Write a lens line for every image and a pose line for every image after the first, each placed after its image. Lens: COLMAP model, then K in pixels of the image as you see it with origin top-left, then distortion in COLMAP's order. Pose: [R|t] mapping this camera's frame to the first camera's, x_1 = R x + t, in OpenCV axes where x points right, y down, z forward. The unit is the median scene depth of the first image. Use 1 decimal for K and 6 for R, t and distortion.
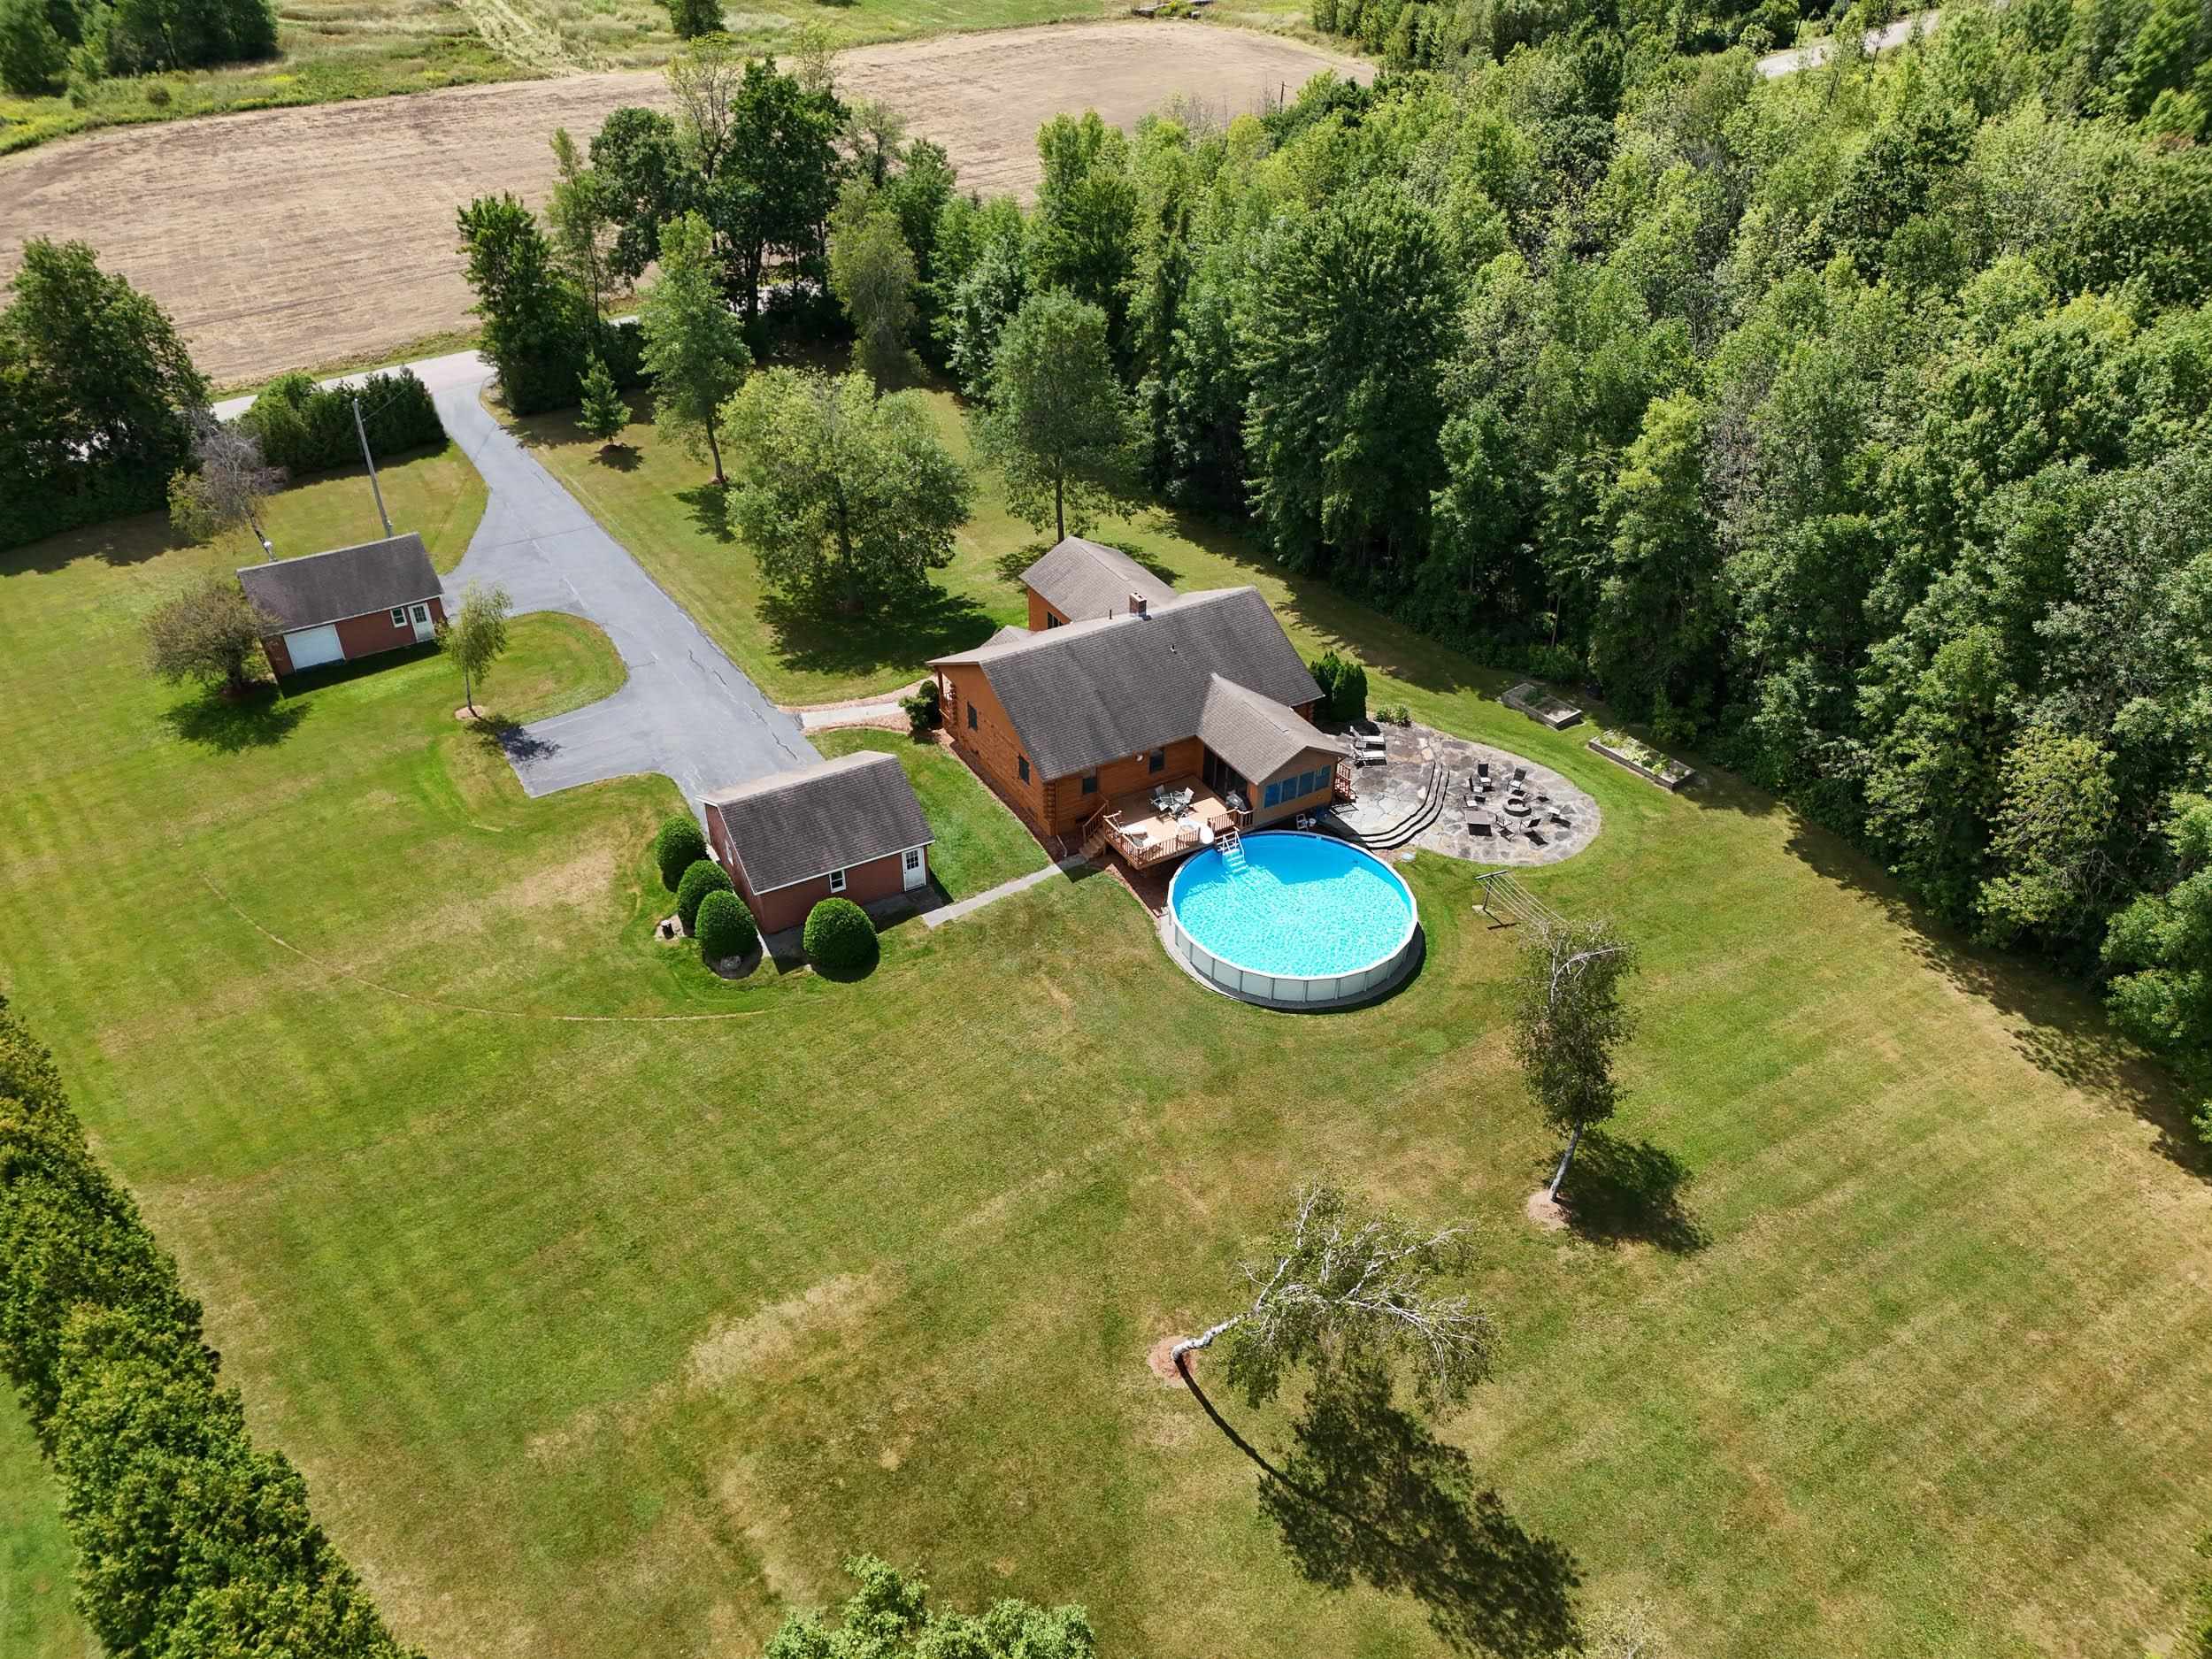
lens RADIAL K [[1593.8, 0, 1106.0], [0, 1593.8, 829.5], [0, 0, 1]] dist [0.050257, -0.052883]
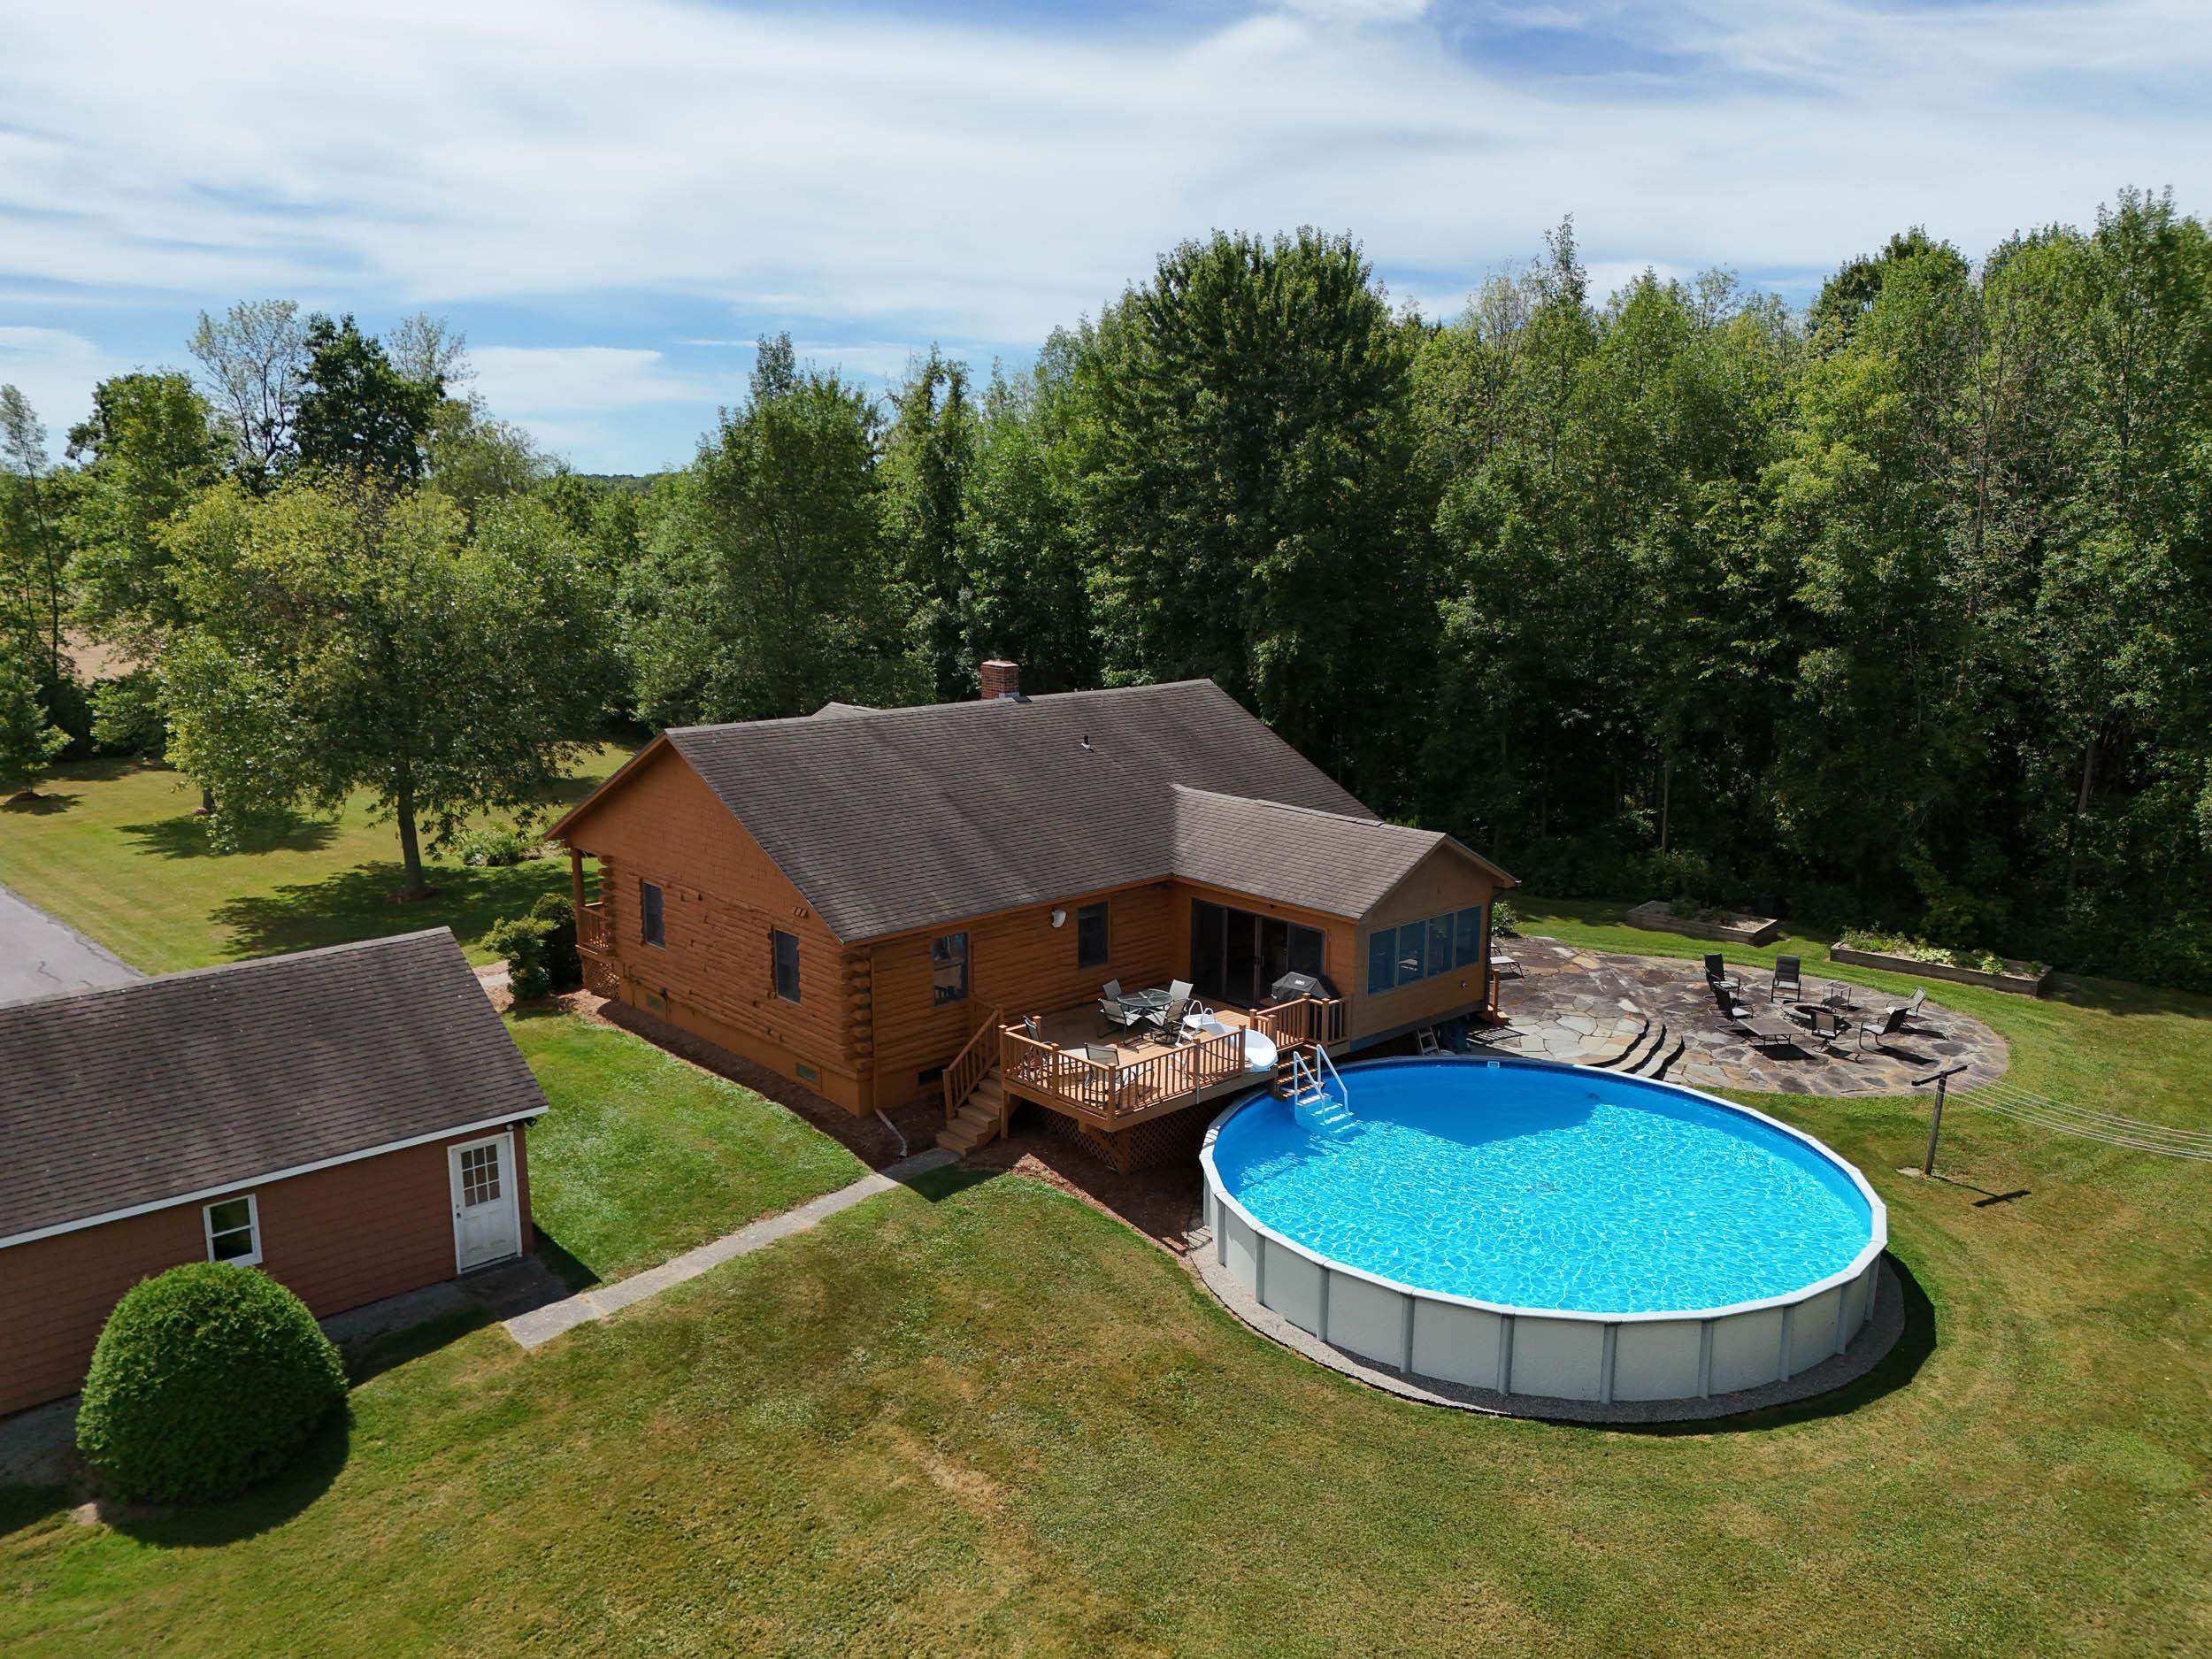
lens RADIAL K [[1593.8, 0, 1106.0], [0, 1593.8, 829.5], [0, 0, 1]] dist [0.050257, -0.052883]
pose [[0.977141, -0.042147, 0.208371, -0.056215], [0.124512, 0.907909, -0.400247, 0.109327], [-0.172313, 0.417042, 0.892403, 0.620503]]
